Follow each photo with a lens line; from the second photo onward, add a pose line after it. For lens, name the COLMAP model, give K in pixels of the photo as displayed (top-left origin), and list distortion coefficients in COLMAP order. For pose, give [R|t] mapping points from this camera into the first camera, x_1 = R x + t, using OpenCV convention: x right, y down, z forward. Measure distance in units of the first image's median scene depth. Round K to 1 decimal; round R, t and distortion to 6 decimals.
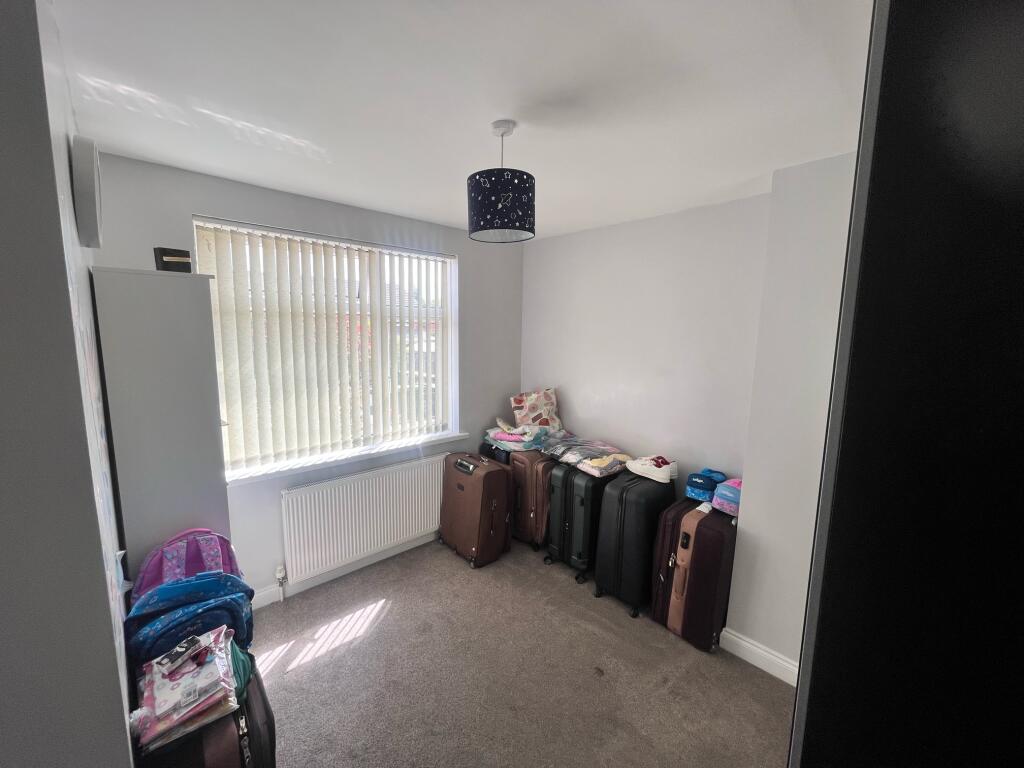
lens RADIAL K [[411.6, 0, 513.4], [0, 411.6, 384.2], [0, 0, 1]] dist [-0.003162, -0.000011]
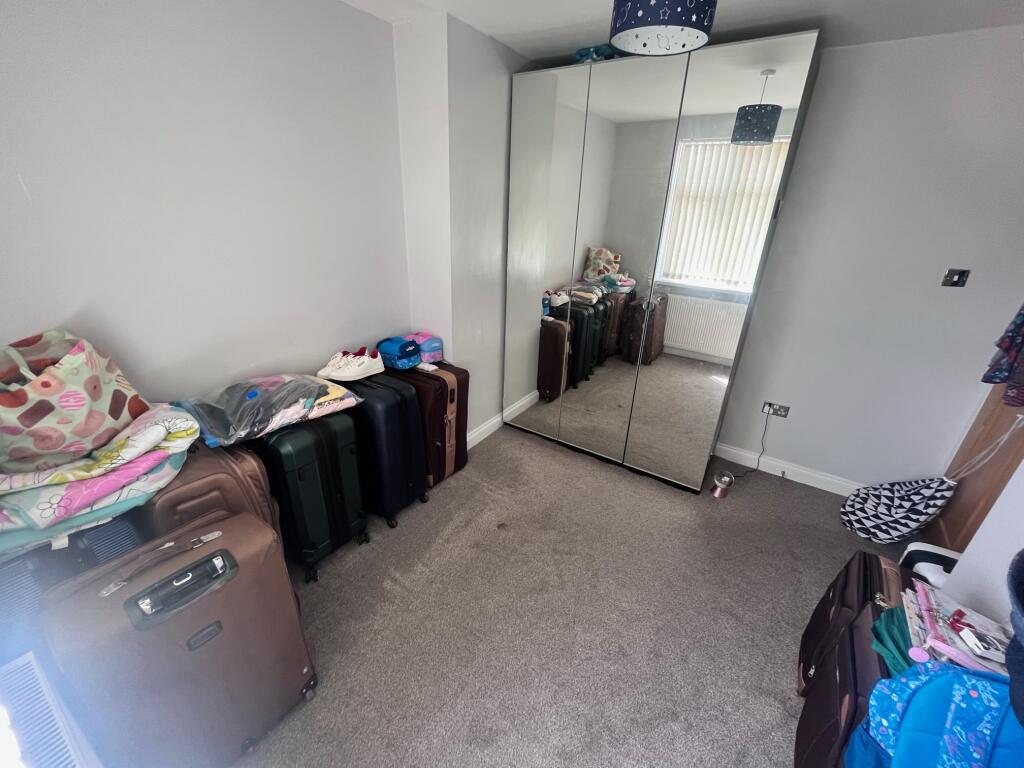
lens RADIAL K [[411.6, 0, 514.1], [0, 411.6, 382.5], [0, 0, 1]] dist [-0.003162, -0.000011]
pose [[-0.226754, -0.420528, 0.878487, -0.452305], [0.084478, 0.890090, 0.447888, -0.104479], [-0.970282, 0.175773, -0.166305, 0.802058]]
